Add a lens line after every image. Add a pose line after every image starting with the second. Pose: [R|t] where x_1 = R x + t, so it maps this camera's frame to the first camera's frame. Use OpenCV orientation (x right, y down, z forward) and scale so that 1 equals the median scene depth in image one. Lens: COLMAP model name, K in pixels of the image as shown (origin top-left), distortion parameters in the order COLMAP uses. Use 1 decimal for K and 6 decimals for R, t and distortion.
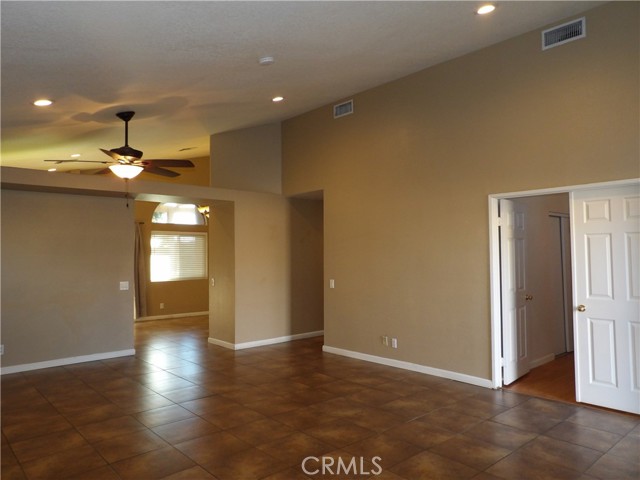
lens RADIAL K [[457.0, 0, 317.8], [0, 457.0, 237.8], [0, 0, 1]] dist [-0.034834, 0.039628]
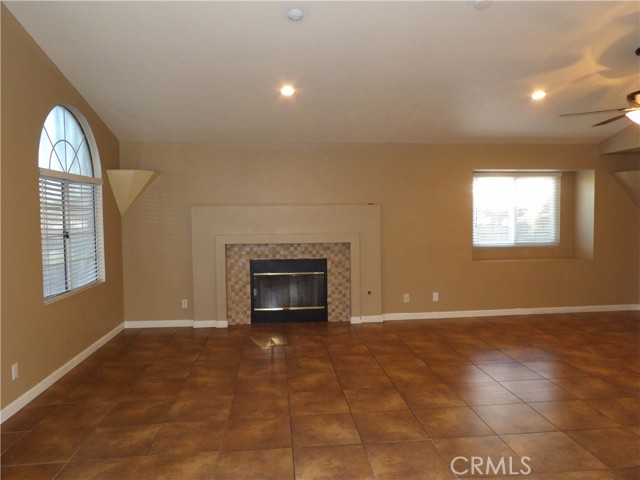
lens RADIAL K [[457.4, 0, 320.0], [0, 457.4, 240.0], [0, 0, 1]] dist [-0.042512, 0.053558]
pose [[-0.587879, 0.060465, -0.806686, 0.677018], [0.049404, 0.998025, 0.038803, 0.028234], [0.807439, -0.017042, -0.589706, 1.019676]]
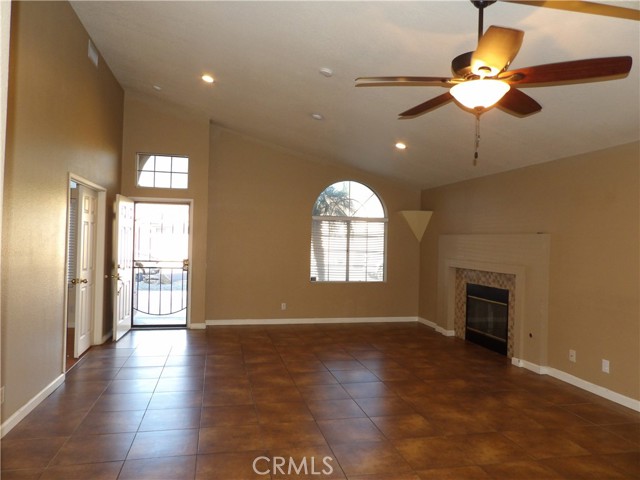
lens RADIAL K [[457.4, 0, 320.0], [0, 457.4, 240.0], [0, 0, 1]] dist [-0.042512, 0.053558]
pose [[-0.873097, -0.008039, 0.487481, -0.535830], [-0.033202, 0.998523, -0.042999, 0.065769], [-0.486415, -0.053728, -0.872074, 1.605759]]
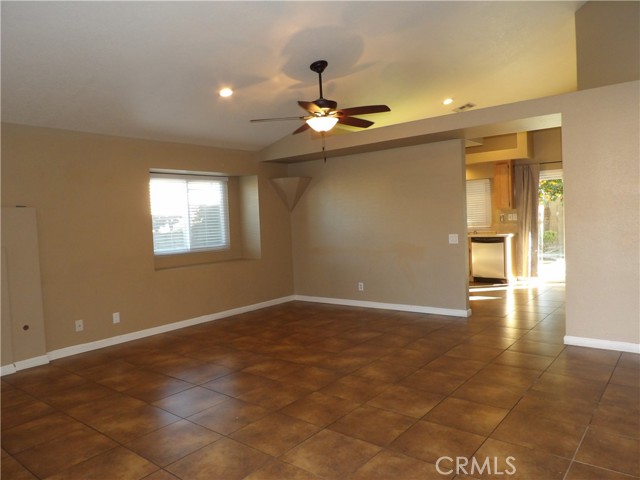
lens RADIAL K [[457.4, 0, 320.0], [0, 457.4, 240.0], [0, 0, 1]] dist [-0.042512, 0.053558]
pose [[0.166287, 0.048511, -0.984883, 0.577231], [0.077664, 0.995042, 0.062124, 0.042935], [0.983014, -0.086820, 0.161695, 0.828420]]
